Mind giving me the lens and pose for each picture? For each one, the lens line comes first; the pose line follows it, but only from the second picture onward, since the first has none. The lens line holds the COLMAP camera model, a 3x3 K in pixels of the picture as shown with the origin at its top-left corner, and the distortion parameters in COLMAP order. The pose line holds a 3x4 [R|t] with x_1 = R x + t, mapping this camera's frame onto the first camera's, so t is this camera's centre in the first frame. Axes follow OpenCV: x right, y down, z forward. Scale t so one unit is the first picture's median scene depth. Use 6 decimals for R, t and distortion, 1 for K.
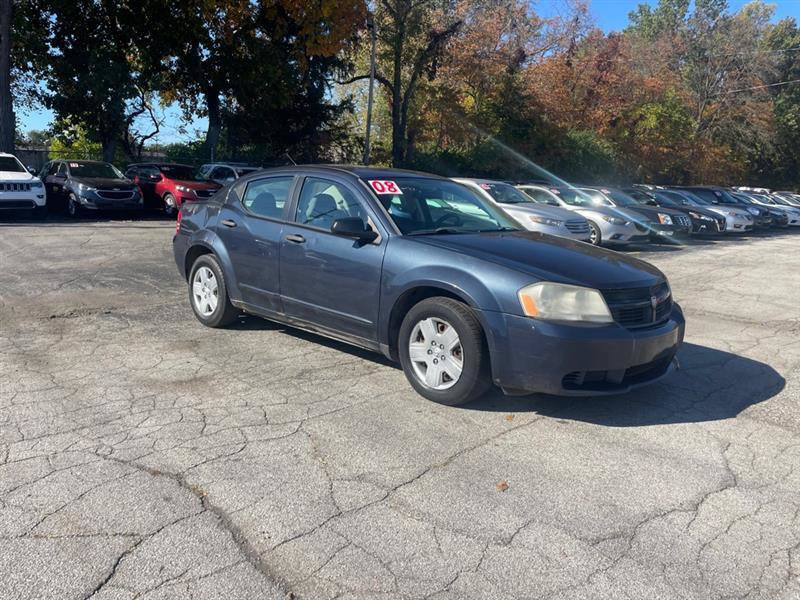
lens RADIAL K [[608.2, 0, 405.6], [0, 608.2, 303.2], [0, 0, 1]] dist [0.087690, -0.114847]
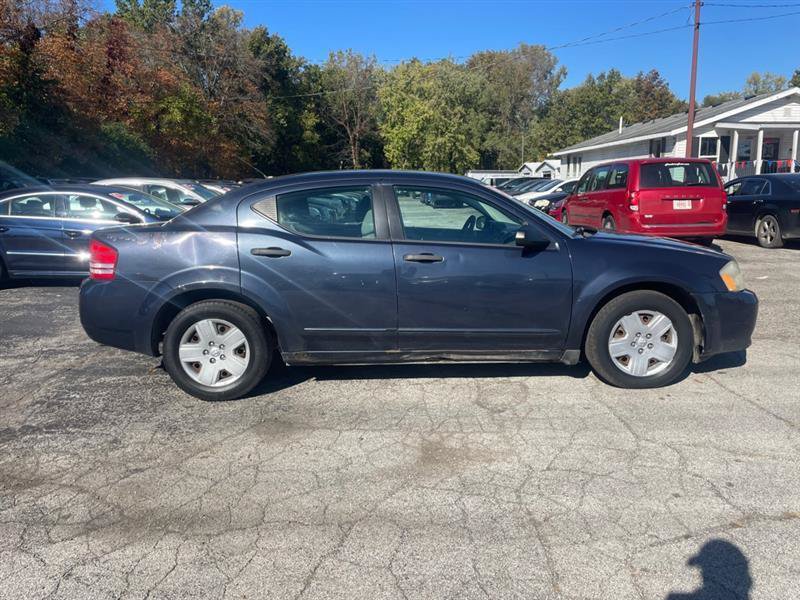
lens RADIAL K [[608.2, 0, 405.6], [0, 608.2, 303.2], [0, 0, 1]] dist [0.087690, -0.114847]
pose [[0.708298, -0.174681, 0.683960, -0.193086], [0.167667, 0.982803, 0.077371, -0.027938], [-0.685713, 0.059875, 0.725405, 0.098847]]
